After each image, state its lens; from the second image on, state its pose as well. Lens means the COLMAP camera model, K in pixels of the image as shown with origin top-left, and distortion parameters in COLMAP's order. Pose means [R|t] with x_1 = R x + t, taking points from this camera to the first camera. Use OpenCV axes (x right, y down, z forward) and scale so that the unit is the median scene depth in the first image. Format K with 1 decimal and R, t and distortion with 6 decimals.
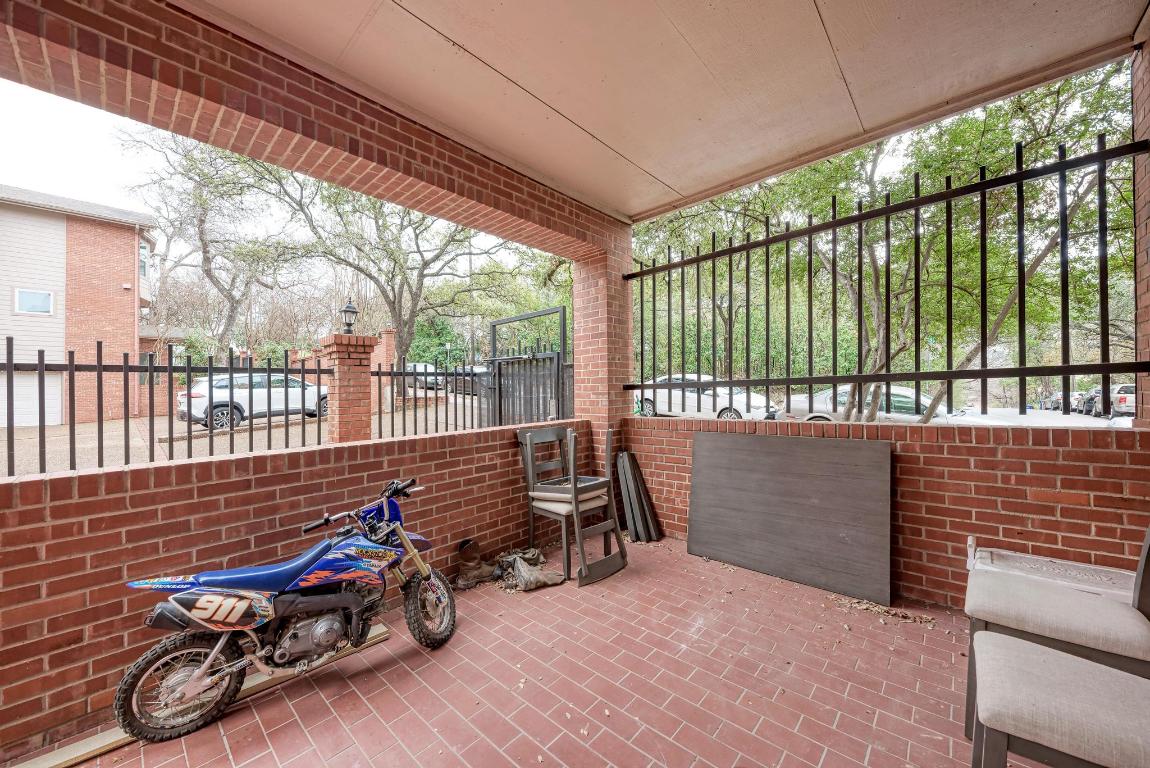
lens RADIAL K [[418.1, 0, 575.5], [0, 418.1, 384.1], [0, 0, 1]] dist [-0.001381, -0.000273]
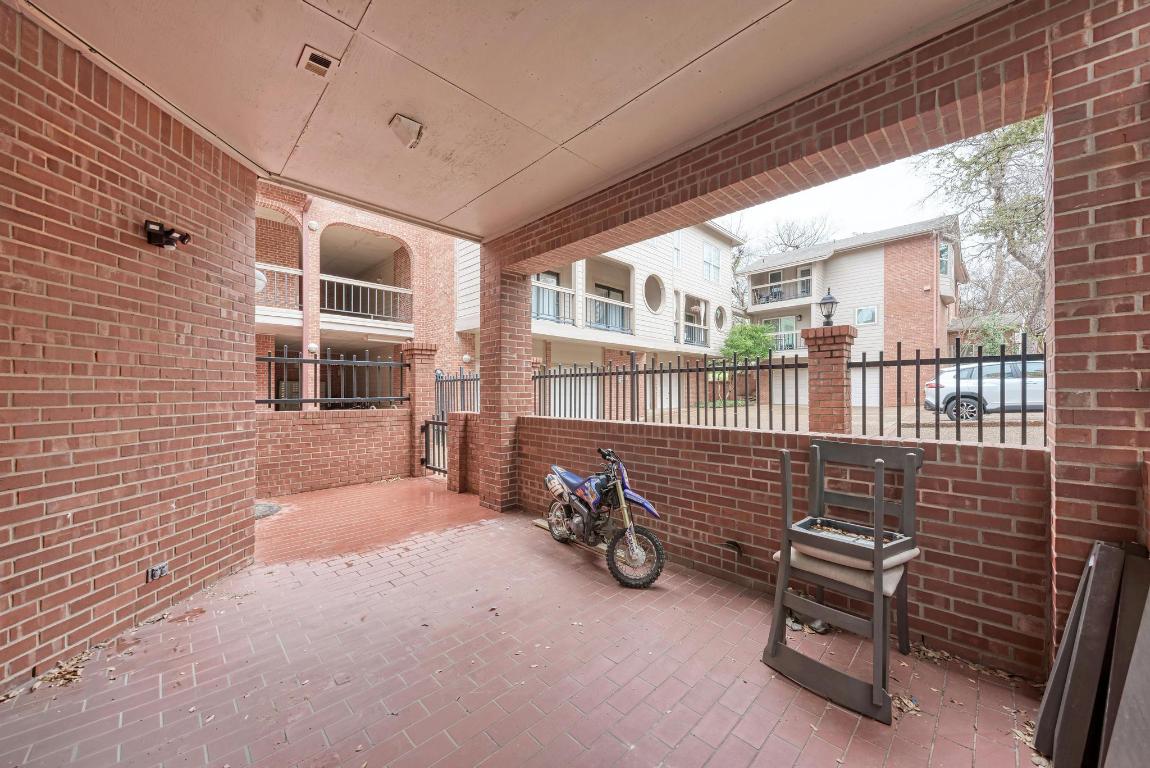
lens RADIAL K [[418.1, 0, 575.6], [0, 418.1, 381.2], [0, 0, 1]] dist [-0.001381, -0.000273]
pose [[-0.066893, 0.000303, -0.997760, 0.177066], [0.019366, 0.999812, -0.000994, -0.000271], [0.997572, -0.019389, -0.066886, 0.173233]]
